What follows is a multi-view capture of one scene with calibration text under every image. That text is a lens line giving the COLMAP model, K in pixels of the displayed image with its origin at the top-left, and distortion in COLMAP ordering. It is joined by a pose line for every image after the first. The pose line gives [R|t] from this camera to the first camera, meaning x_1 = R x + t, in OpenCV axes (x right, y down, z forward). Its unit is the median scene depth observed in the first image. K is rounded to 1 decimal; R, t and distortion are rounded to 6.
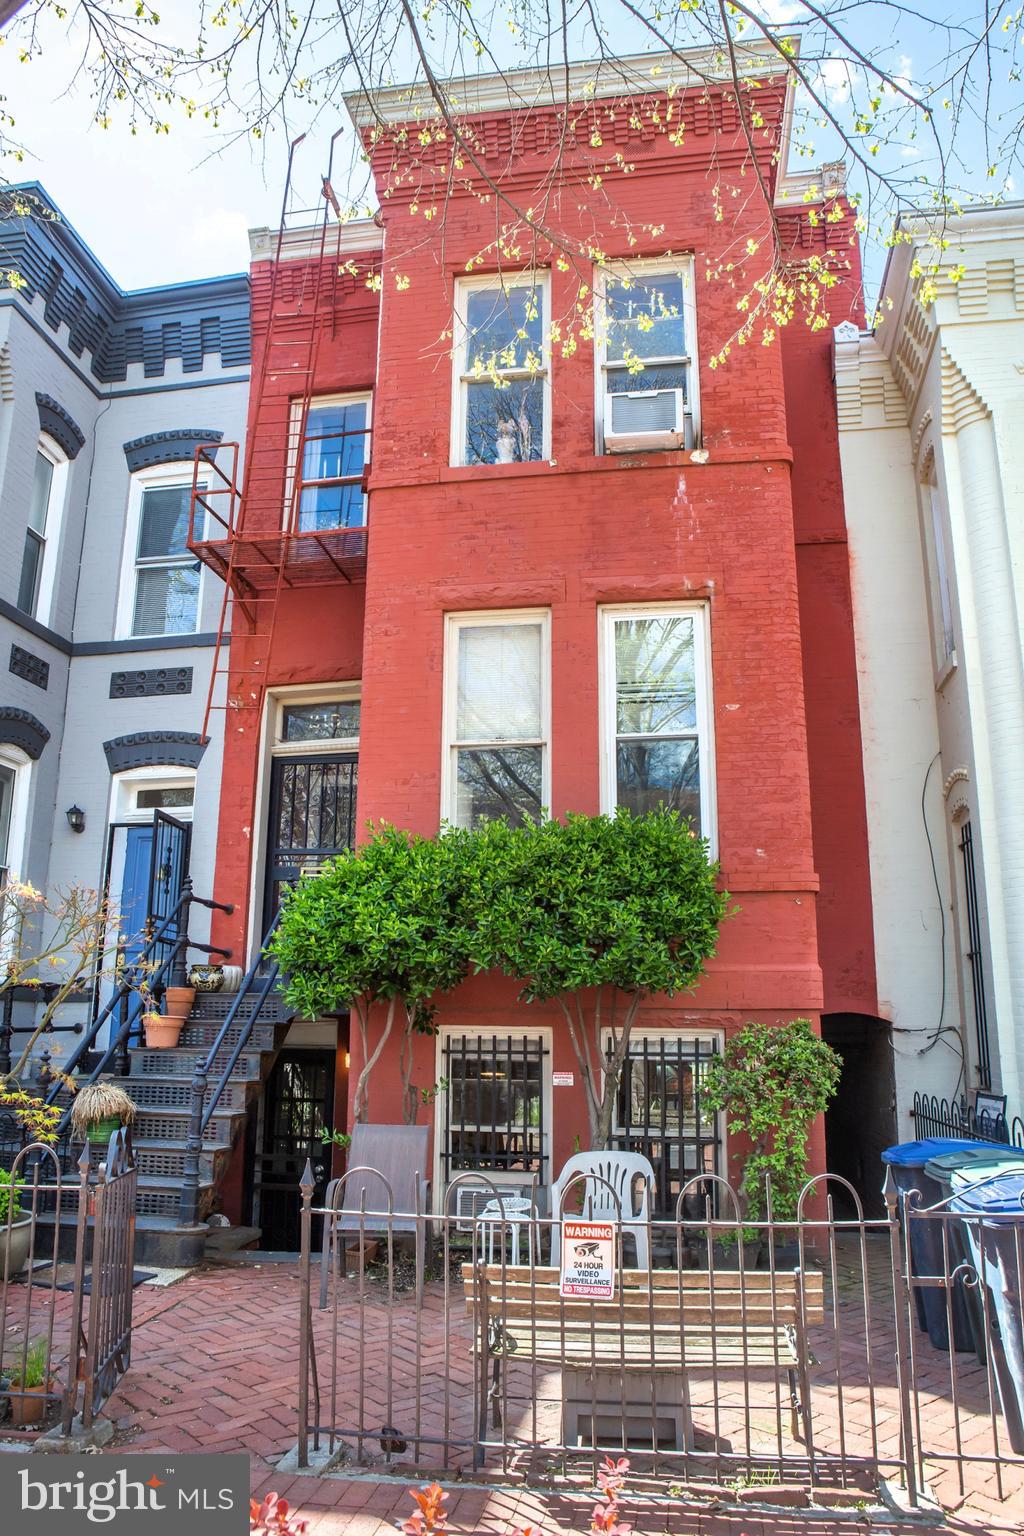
lens RADIAL K [[1087.0, 0, 512.0], [0, 1087.0, 768.0], [0, 0, 1]] dist [-0.105926, 0.080310]
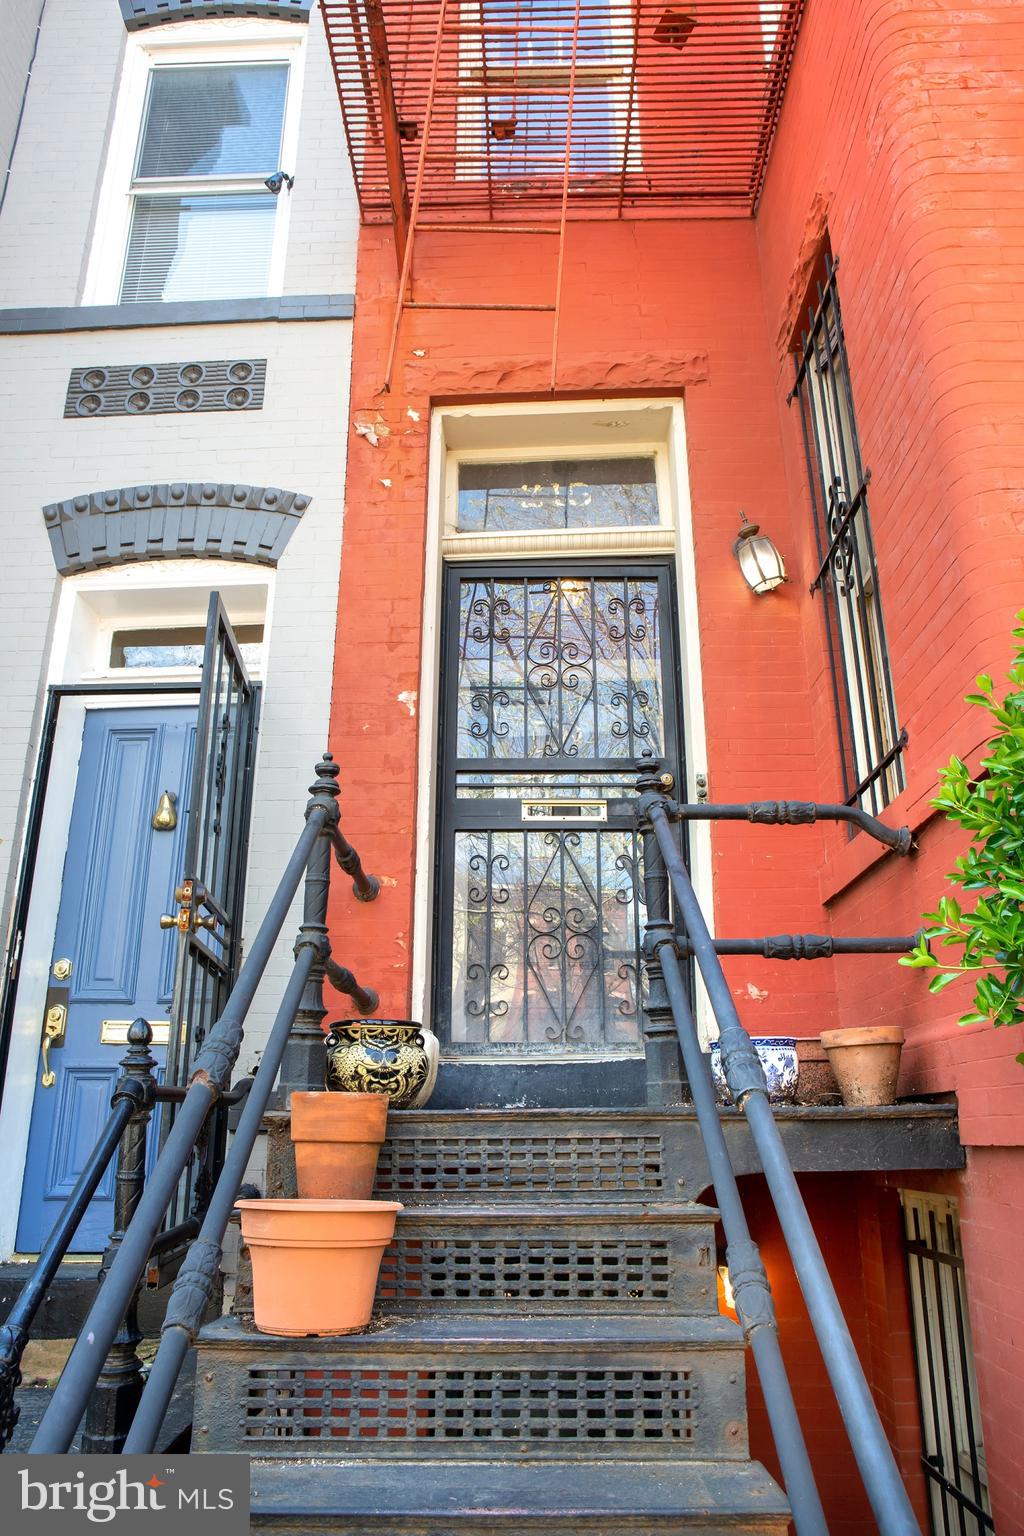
lens RADIAL K [[1087.0, 0, 512.0], [0, 1087.0, 768.0], [0, 0, 1]] dist [-0.105926, 0.080310]
pose [[0.990494, 0.040503, 0.131459, -0.248535], [-0.028030, 0.995046, -0.095383, 0.116472], [-0.134671, 0.090791, 0.986722, 0.566808]]
